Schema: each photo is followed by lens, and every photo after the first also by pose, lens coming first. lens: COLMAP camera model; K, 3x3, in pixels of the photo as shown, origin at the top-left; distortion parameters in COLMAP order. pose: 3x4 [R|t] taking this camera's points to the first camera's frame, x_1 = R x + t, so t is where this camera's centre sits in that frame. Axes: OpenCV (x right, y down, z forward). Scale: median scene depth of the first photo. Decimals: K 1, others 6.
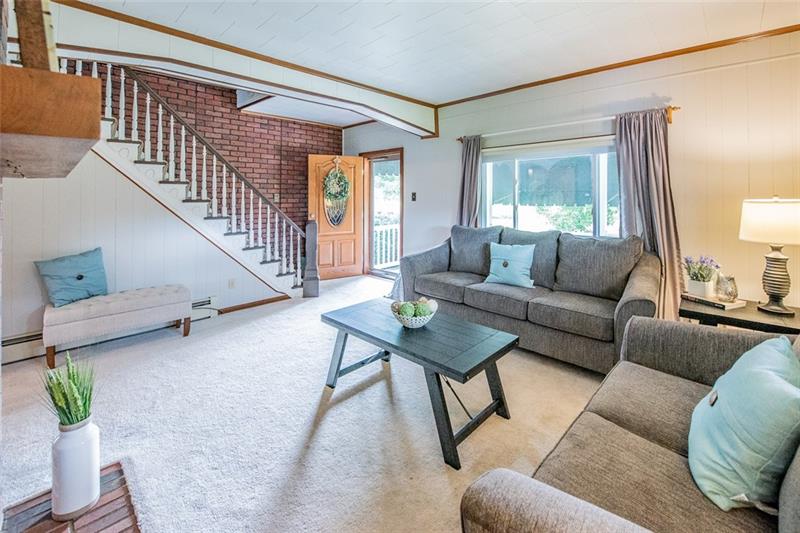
lens RADIAL K [[346.4, 0, 399.3], [0, 346.4, 196.4], [0, 0, 1]] dist [-0.002361, -0.015720]
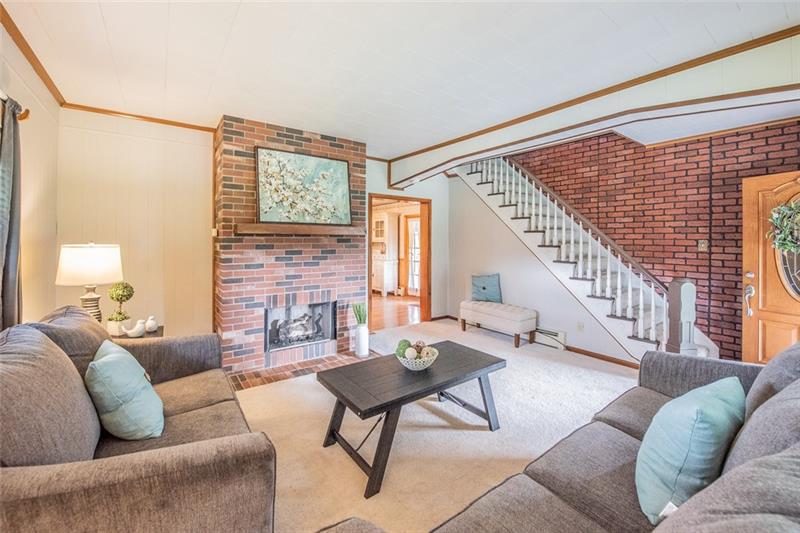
lens RADIAL K [[326.8, 0, 399.1], [0, 326.8, 240.7], [0, 0, 1]] dist [0.001730, -0.011818]
pose [[-0.161877, 0.002381, -0.986808, 0.464136], [-0.007761, 0.999963, 0.003686, -0.004089], [0.986780, 0.008255, -0.161852, 0.506150]]
